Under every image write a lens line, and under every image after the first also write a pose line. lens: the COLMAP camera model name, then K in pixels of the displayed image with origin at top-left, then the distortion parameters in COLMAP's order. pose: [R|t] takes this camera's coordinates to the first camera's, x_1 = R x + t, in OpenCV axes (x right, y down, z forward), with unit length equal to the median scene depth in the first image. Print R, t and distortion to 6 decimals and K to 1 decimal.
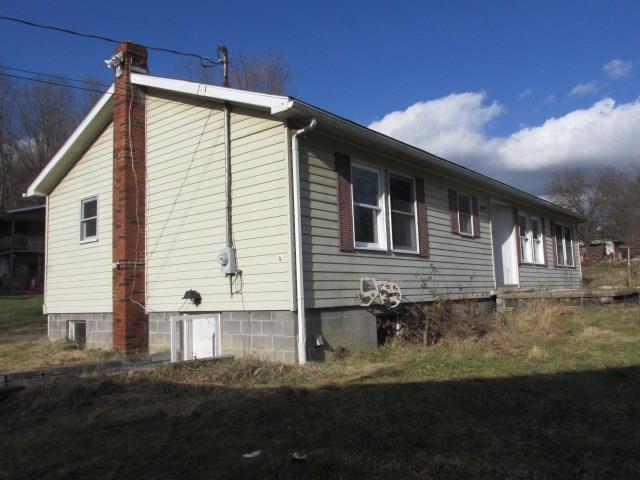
lens RADIAL K [[530.3, 0, 320.0], [0, 530.3, 240.0], [0, 0, 1]] dist [-0.014922, -0.006152]
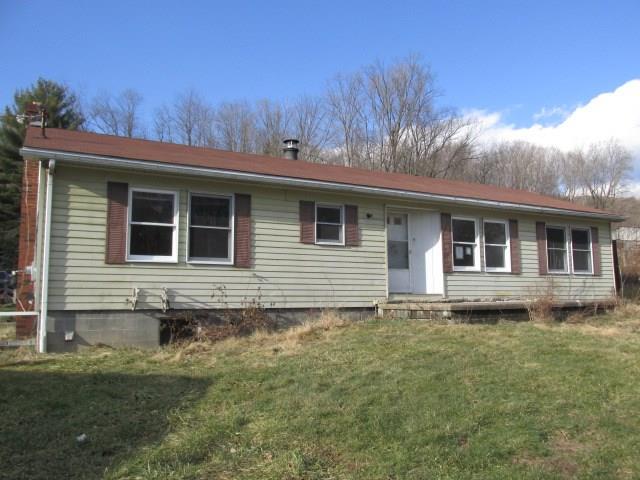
lens RADIAL K [[530.3, 0, 320.0], [0, 530.3, 240.0], [0, 0, 1]] dist [-0.014922, -0.006152]
pose [[0.917276, -0.016696, -0.397901, 0.892251], [0.016162, 0.999858, -0.004696, -0.018089], [0.397923, -0.002123, 0.917416, 0.082640]]
